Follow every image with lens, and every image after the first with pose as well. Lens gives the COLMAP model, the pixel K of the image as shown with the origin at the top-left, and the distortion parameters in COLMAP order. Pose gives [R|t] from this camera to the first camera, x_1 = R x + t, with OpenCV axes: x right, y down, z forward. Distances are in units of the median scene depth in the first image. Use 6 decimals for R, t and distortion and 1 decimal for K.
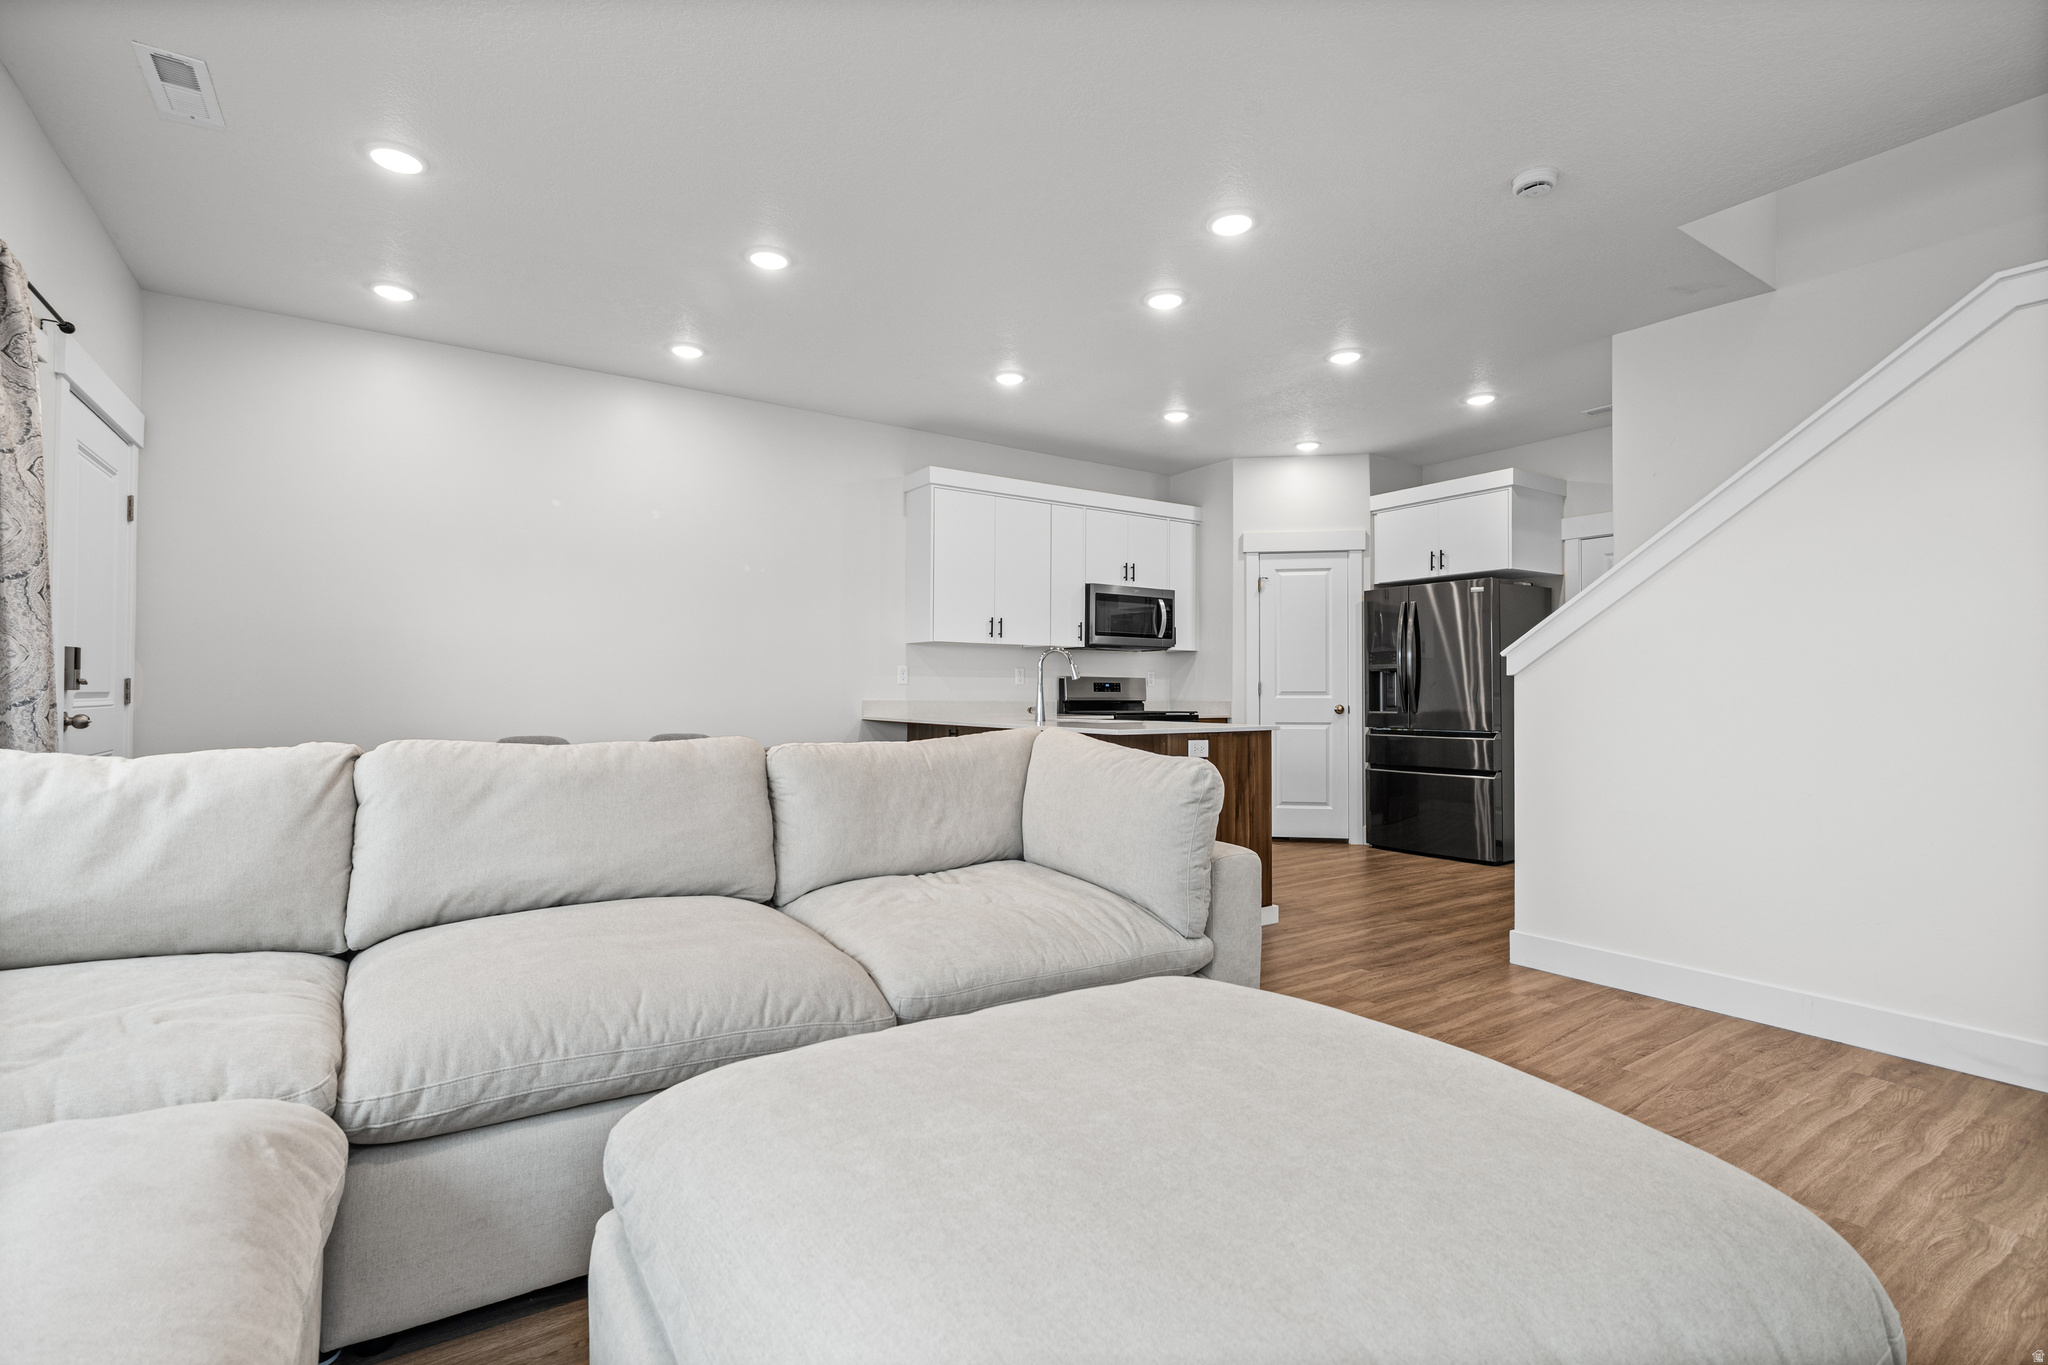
lens RADIAL K [[932.0, 0, 999.7], [0, 932.0, 684.4], [0, 0, 1]] dist [-0.010355, -0.000171]
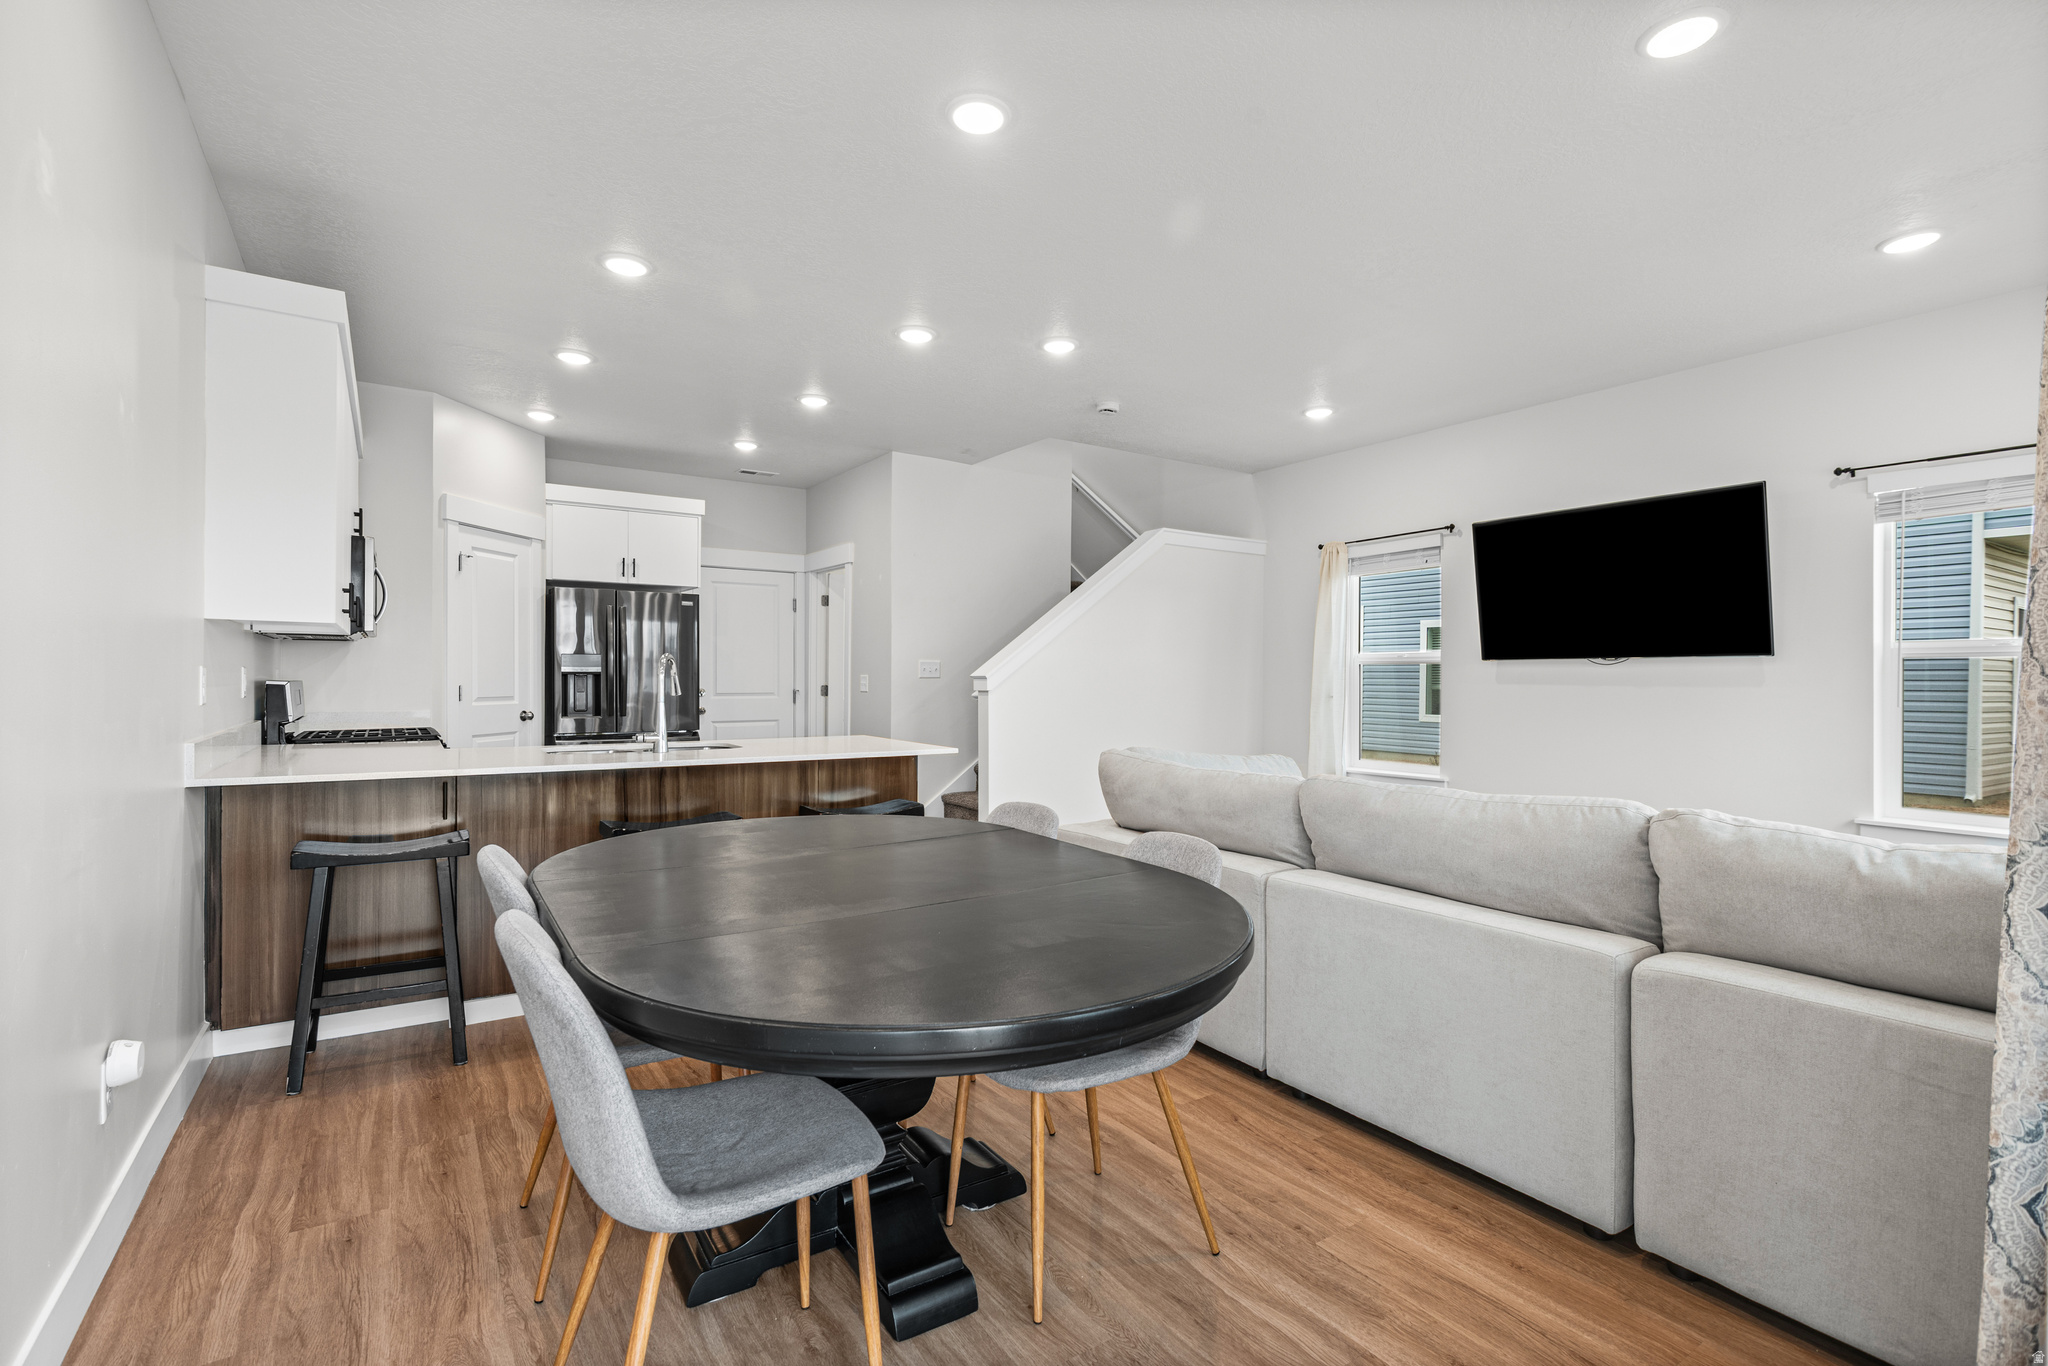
lens RADIAL K [[933.2, 0, 1032.3], [0, 933.2, 672.6], [0, 0, 1]] dist [-0.002088, -0.000874]
pose [[-0.021100, 0.002975, 0.999773, -0.540322], [-0.016278, 0.999862, -0.003319, -0.019747], [-0.999645, -0.016345, -0.021048, 0.544963]]
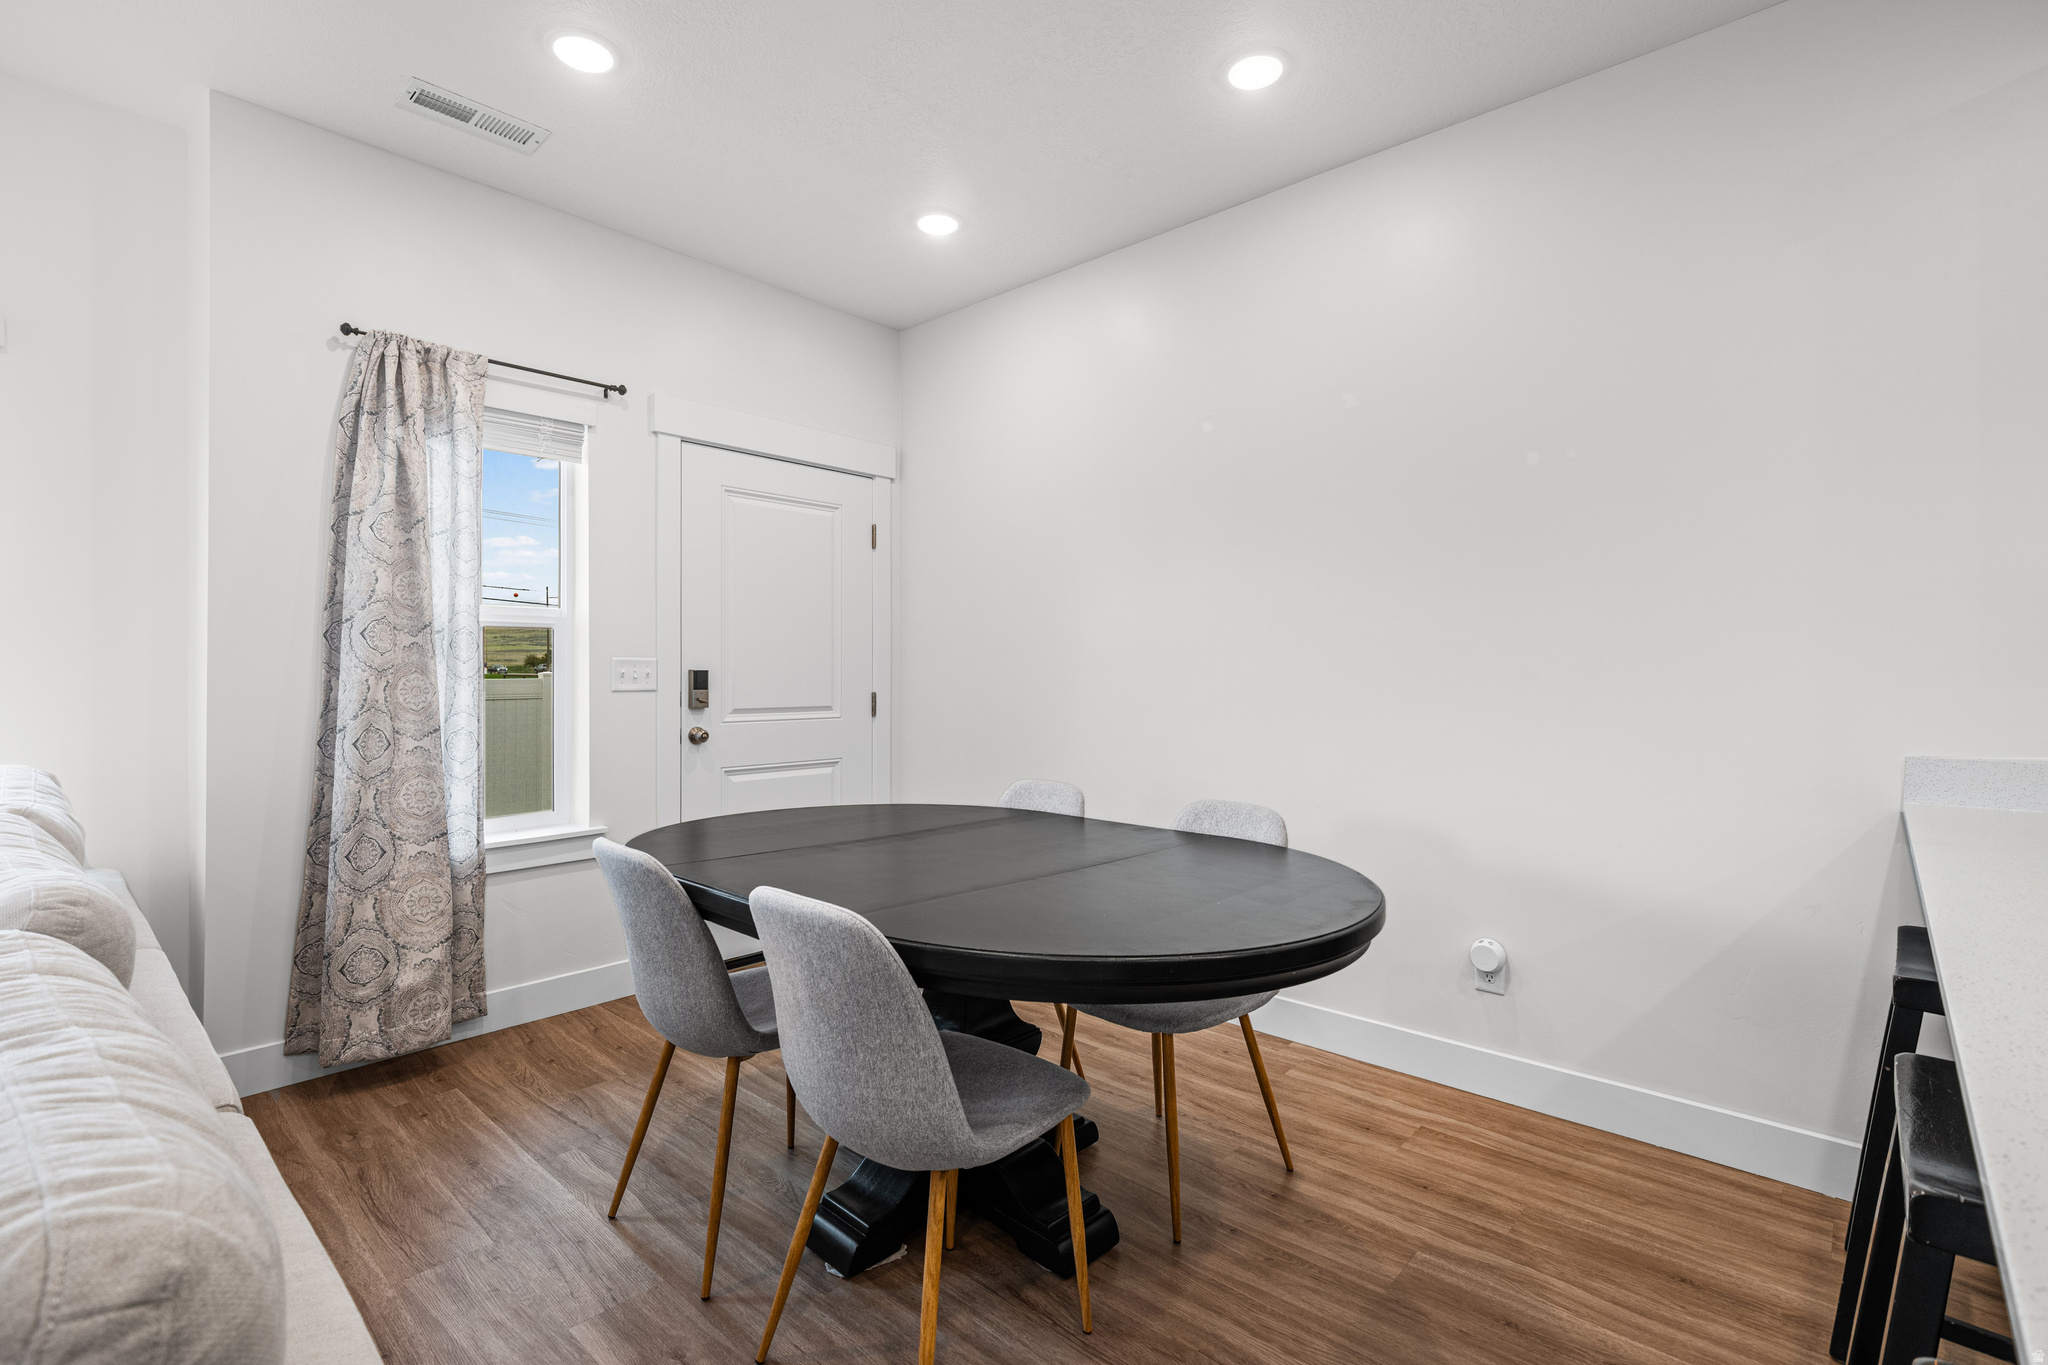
lens RADIAL K [[933.2, 0, 1032.3], [0, 933.2, 672.1], [0, 0, 1]] dist [-0.002088, -0.000874]
pose [[0.255147, -0.005874, -0.966884, 0.096195], [0.007132, 0.999966, -0.004193, -0.014332], [0.966876, -0.005826, 0.255180, 0.534060]]
